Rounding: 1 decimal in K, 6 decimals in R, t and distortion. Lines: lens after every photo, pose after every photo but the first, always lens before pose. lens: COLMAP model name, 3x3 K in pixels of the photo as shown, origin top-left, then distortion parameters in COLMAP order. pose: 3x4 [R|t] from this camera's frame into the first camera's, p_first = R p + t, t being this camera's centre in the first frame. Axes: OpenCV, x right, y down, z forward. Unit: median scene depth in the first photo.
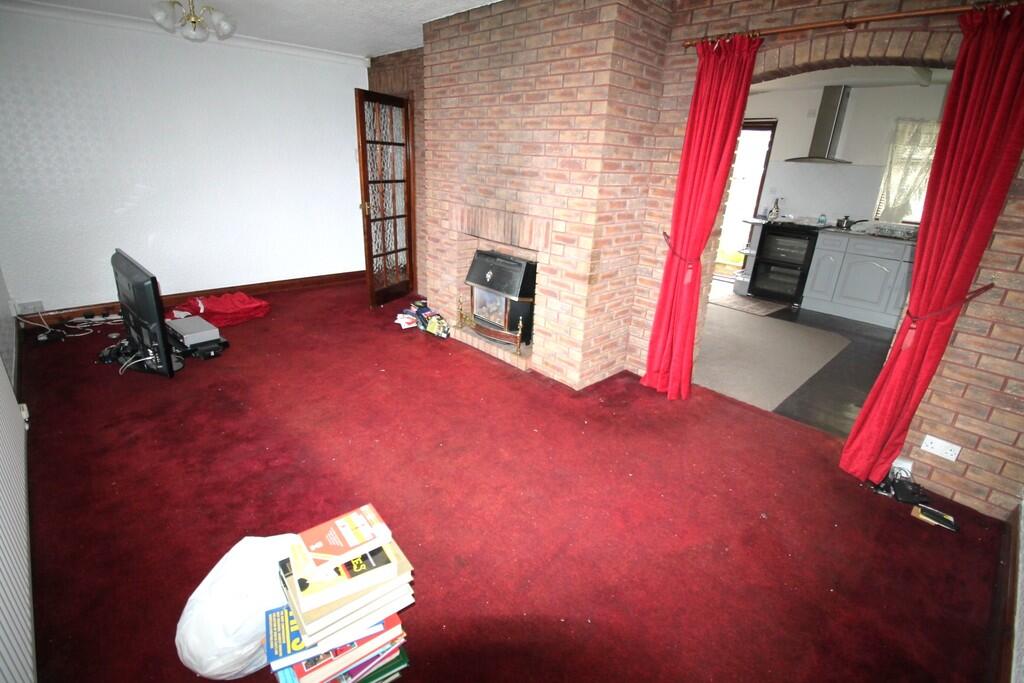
lens RADIAL K [[482.3, 0, 515.9], [0, 482.3, 338.0], [0, 0, 1]] dist [-0.004113, -0.001662]
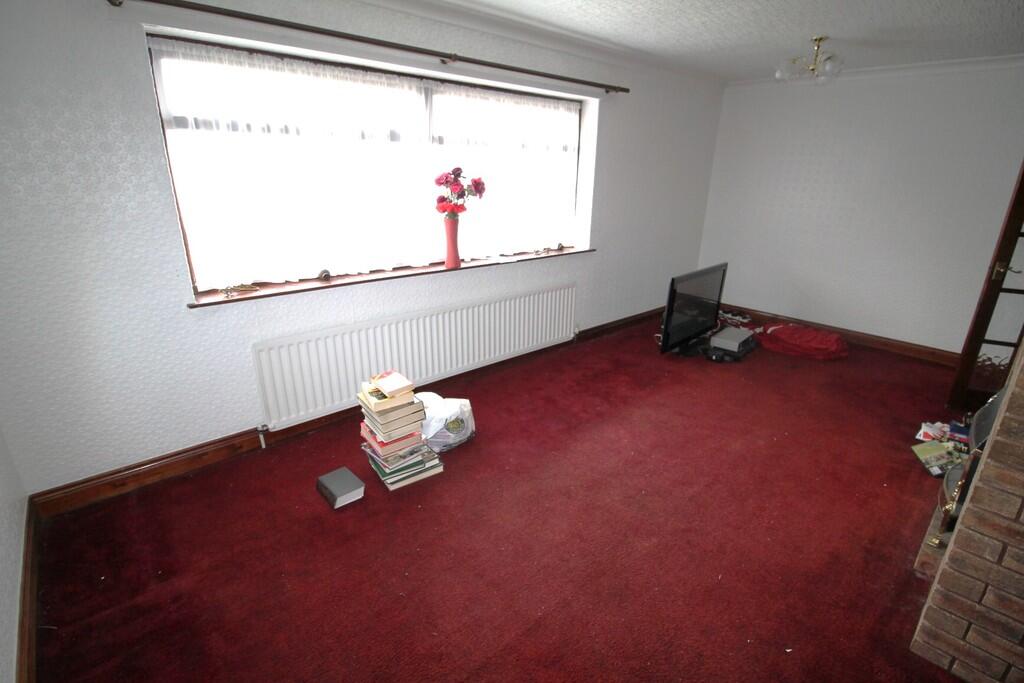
lens RADIAL K [[482.3, 0, 515.5], [0, 482.3, 339.1], [0, 0, 1]] dist [-0.004113, -0.001662]
pose [[-0.031875, 0.280038, -0.959460, 0.432387], [-0.369563, 0.888615, 0.271638, -0.129740], [0.928659, 0.363240, 0.075167, 0.404451]]
